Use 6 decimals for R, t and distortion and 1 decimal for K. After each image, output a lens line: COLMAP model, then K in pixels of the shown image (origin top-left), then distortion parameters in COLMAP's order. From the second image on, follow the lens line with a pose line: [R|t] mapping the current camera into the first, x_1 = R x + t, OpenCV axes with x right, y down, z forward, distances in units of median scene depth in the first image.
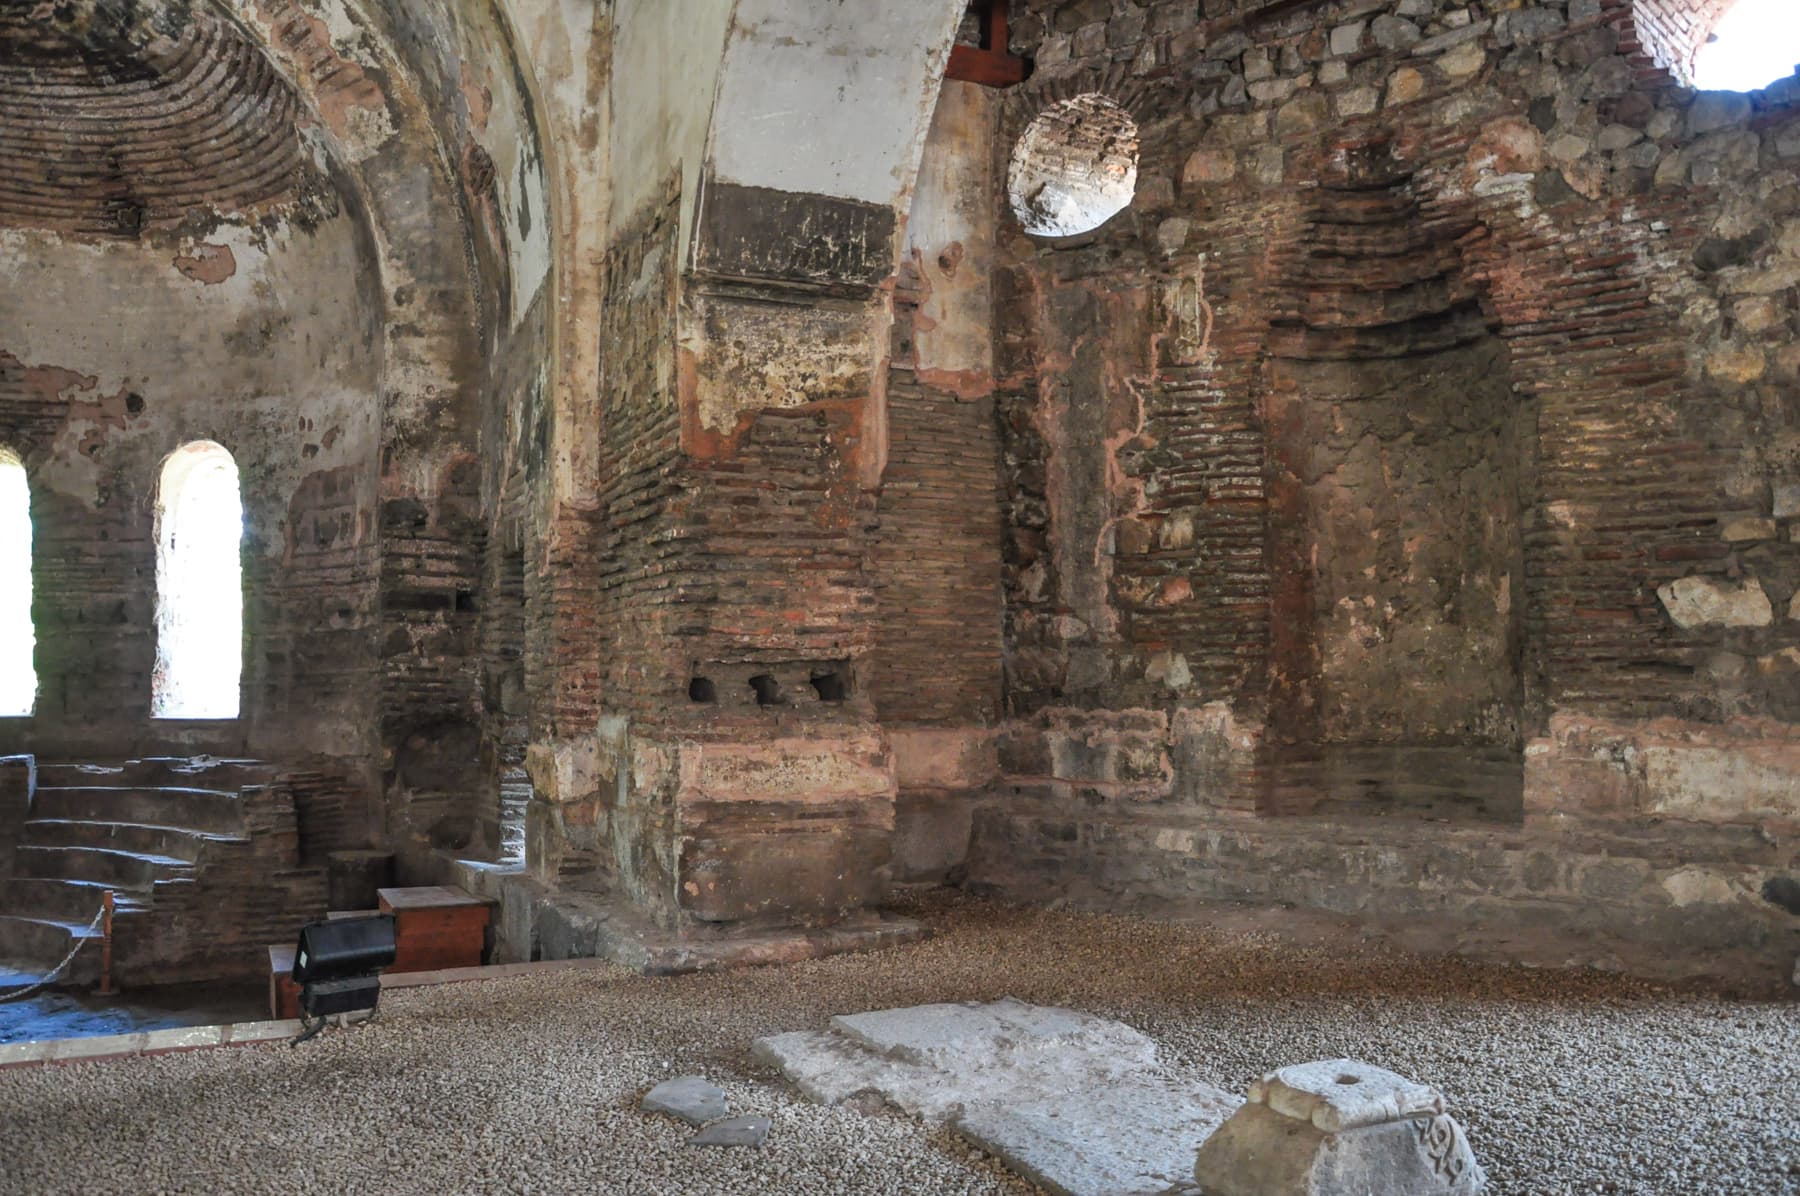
lens RADIAL K [[1447.2, 0, 876.3], [0, 1447.2, 605.5], [0, 0, 1]] dist [-0.170952, 0.171315]
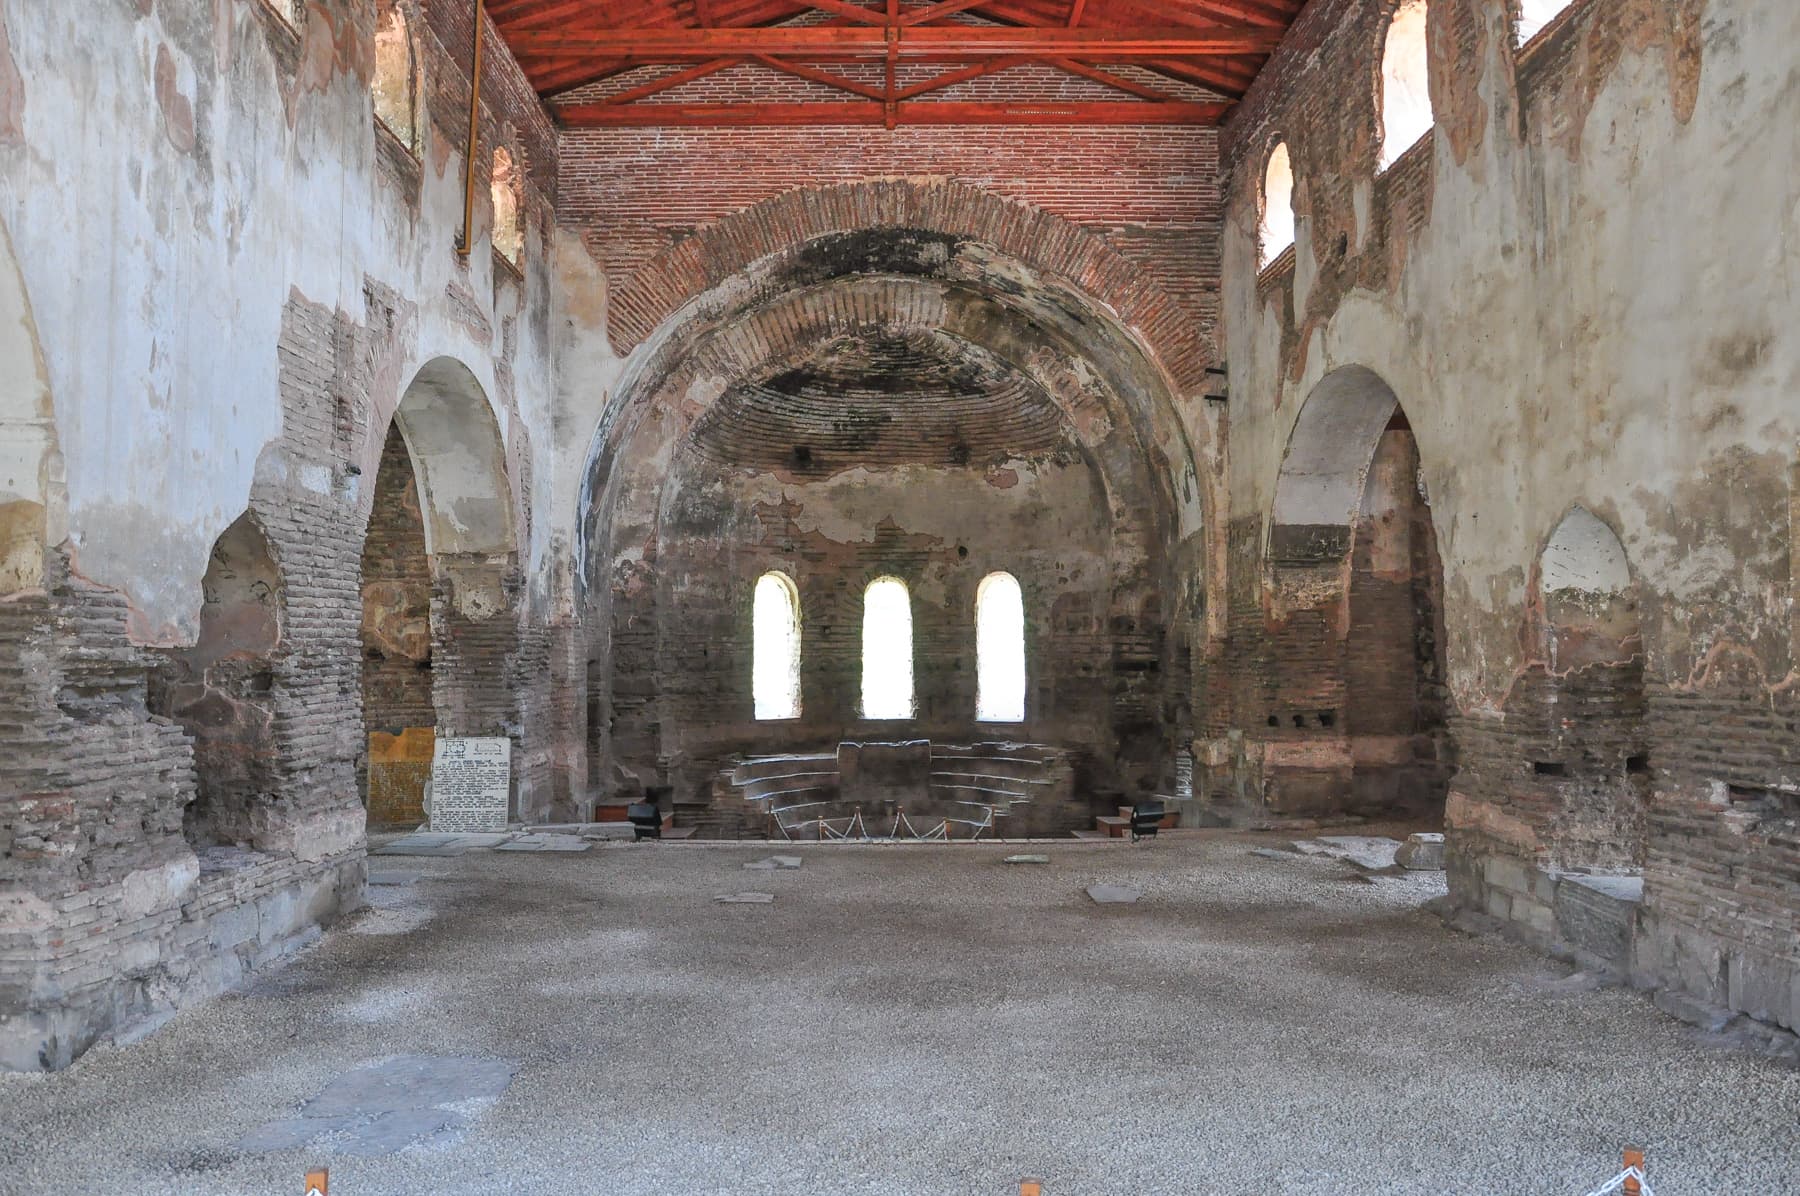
lens RADIAL K [[1447.2, 0, 876.3], [0, 1447.2, 605.5], [0, 0, 1]] dist [-0.170952, 0.171315]
pose [[0.921085, -0.009391, -0.389248, 0.135769], [0.014537, 0.999842, 0.010275, -0.114639], [0.389090, -0.015122, 0.921076, -0.997216]]
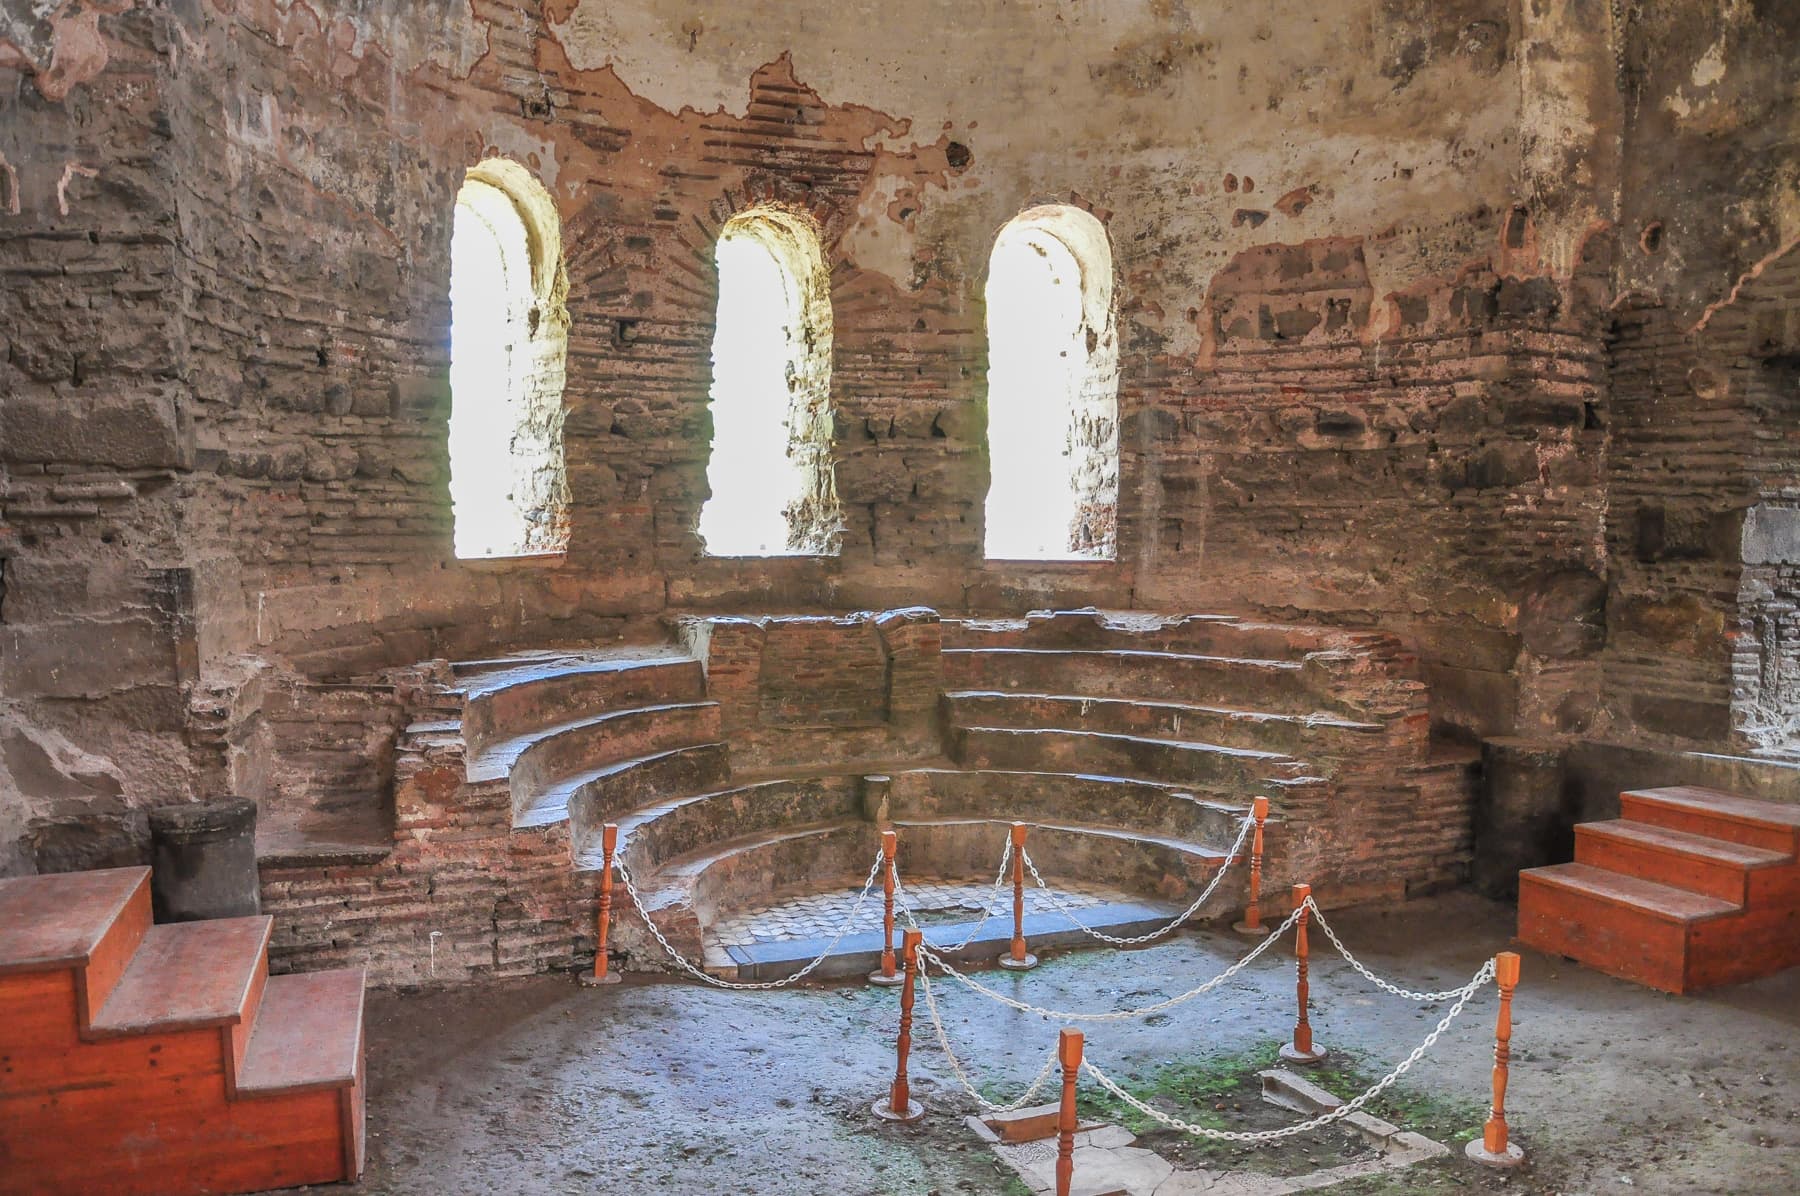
lens RADIAL K [[1463.7, 0, 900.0], [0, 1463.7, 598.0], [0, 0, 1]] dist [-0.155226, 0.151244]
pose [[0.998613, 0.014744, -0.050544, -0.630629], [-0.009078, 0.993829, 0.110553, 0.013826], [0.051862, -0.109941, 0.992584, 0.210001]]
